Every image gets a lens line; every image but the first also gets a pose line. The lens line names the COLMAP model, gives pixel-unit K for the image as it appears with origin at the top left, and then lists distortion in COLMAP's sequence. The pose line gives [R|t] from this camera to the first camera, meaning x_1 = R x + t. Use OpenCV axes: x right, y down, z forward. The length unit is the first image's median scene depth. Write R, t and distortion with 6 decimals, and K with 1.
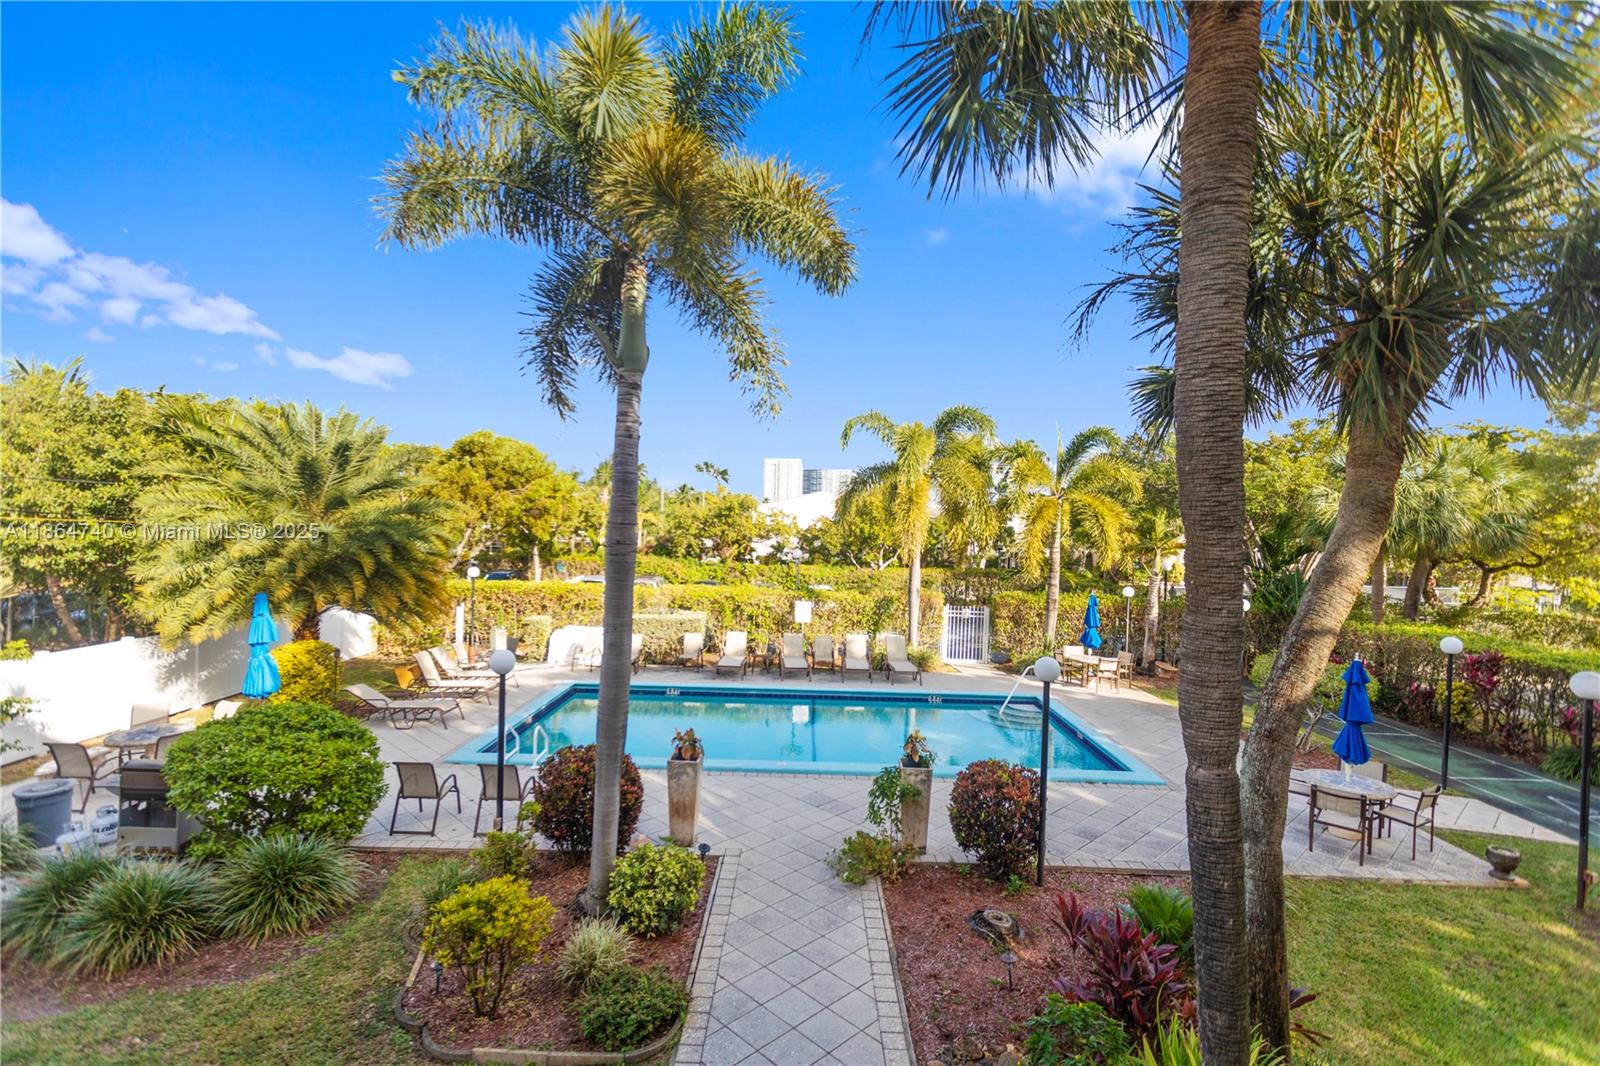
lens RADIAL K [[798.6, 0, 800.0], [0, 798.6, 533.0], [0, 0, 1]] dist [0.007863, -0.000882]
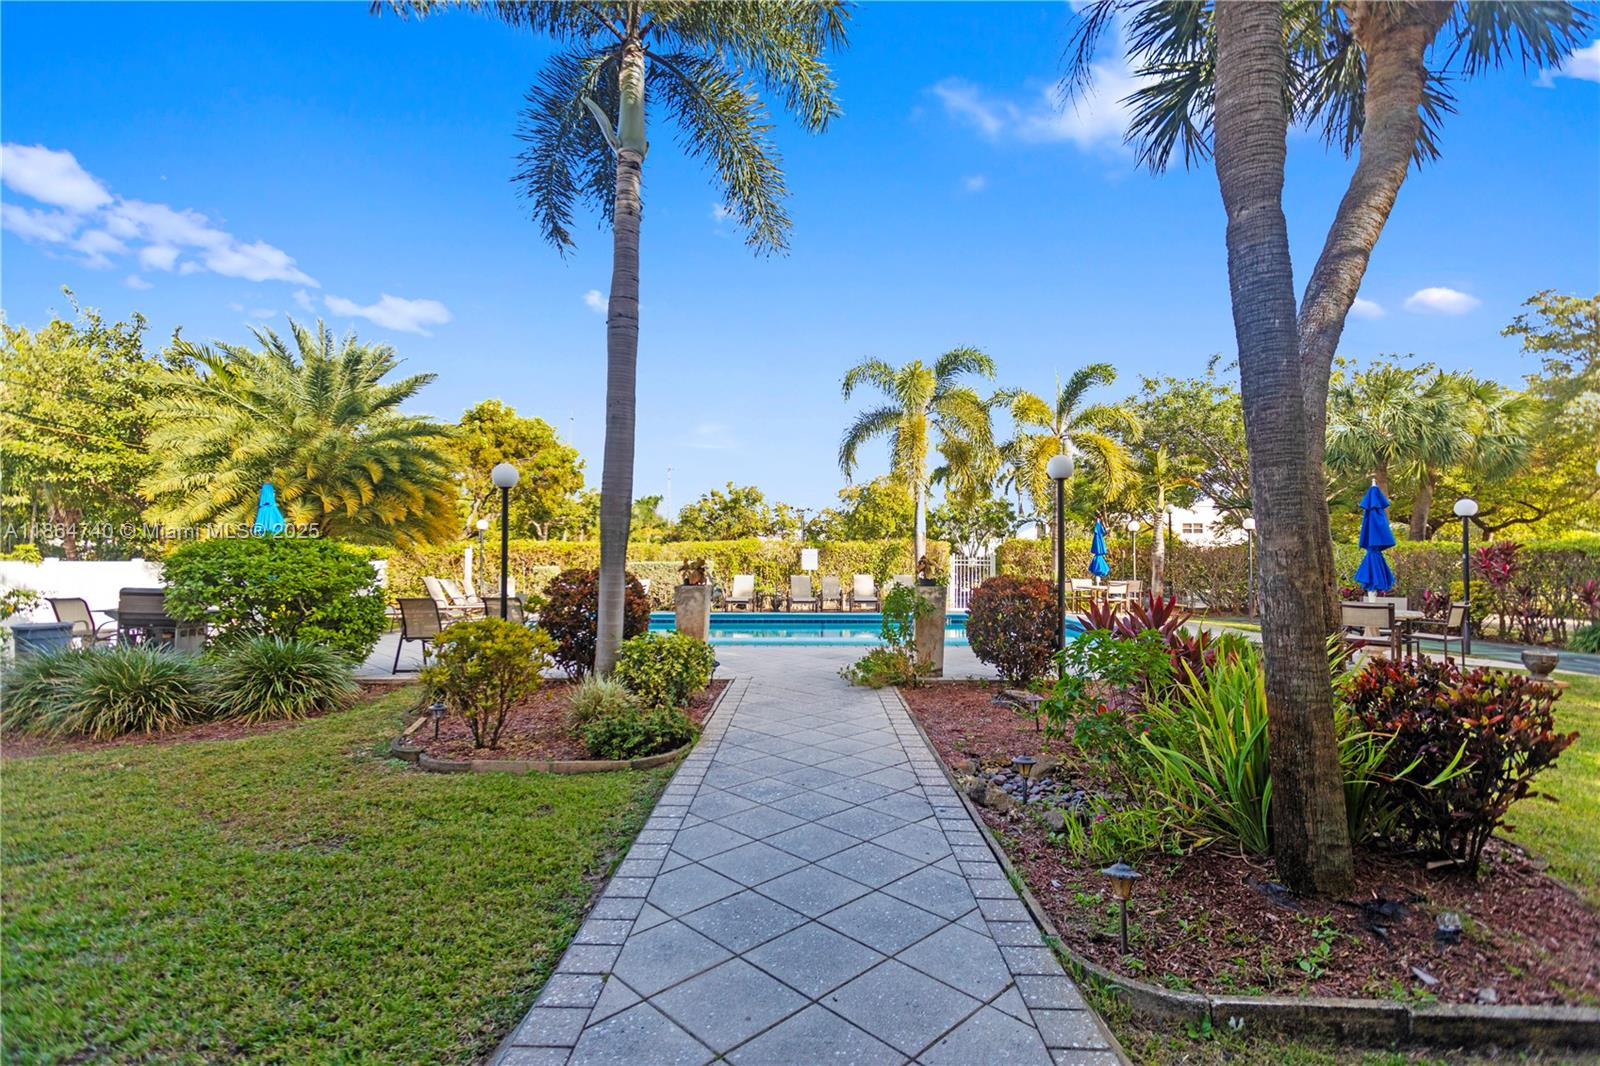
lens RADIAL K [[779.2, 0, 798.7], [0, 779.2, 533.4], [0, 0, 1]] dist [0.002995, 0.000941]
pose [[0.999645, -0.025660, -0.007142, -0.002771], [0.025270, 0.998423, -0.050130, 0.130599], [0.008417, 0.049932, 0.998717, 0.021764]]
